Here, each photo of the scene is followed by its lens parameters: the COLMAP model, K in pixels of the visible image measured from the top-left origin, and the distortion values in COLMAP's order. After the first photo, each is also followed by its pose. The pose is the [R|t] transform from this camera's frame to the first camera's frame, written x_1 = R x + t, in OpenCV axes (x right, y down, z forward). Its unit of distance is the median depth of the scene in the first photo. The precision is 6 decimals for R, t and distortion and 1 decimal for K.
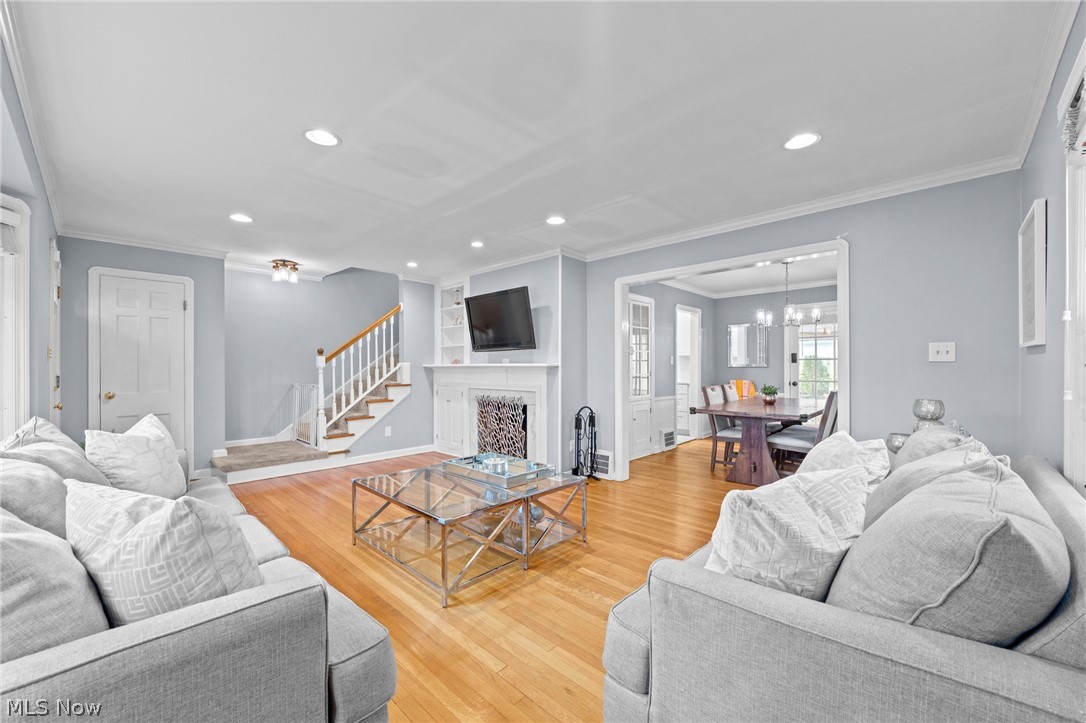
lens RADIAL K [[429.3, 0, 542.6], [0, 429.3, 365.8], [0, 0, 1]] dist [-0.001749, -0.000033]
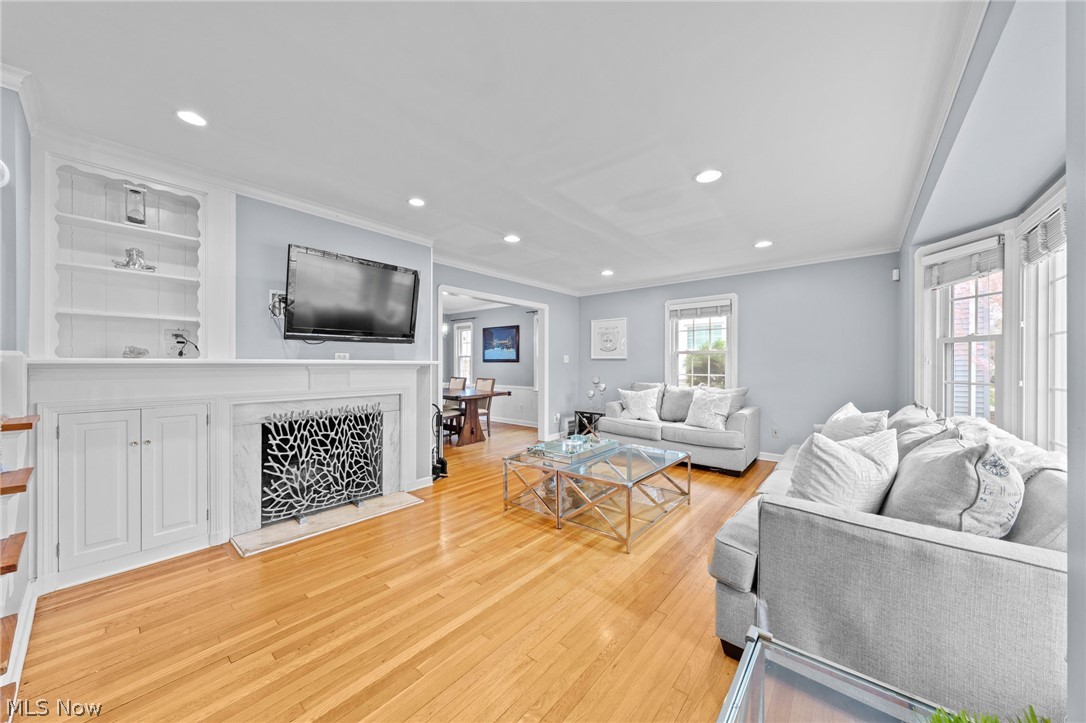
lens RADIAL K [[378.9, 0, 543.0], [0, 378.9, 362.8], [0, 0, 1]] dist [0.000981, 0.000017]
pose [[-0.060854, -0.005662, 0.998131, -0.721679], [-0.015545, 0.999868, 0.004724, -0.008849], [-0.998026, -0.015229, -0.060934, 0.712954]]
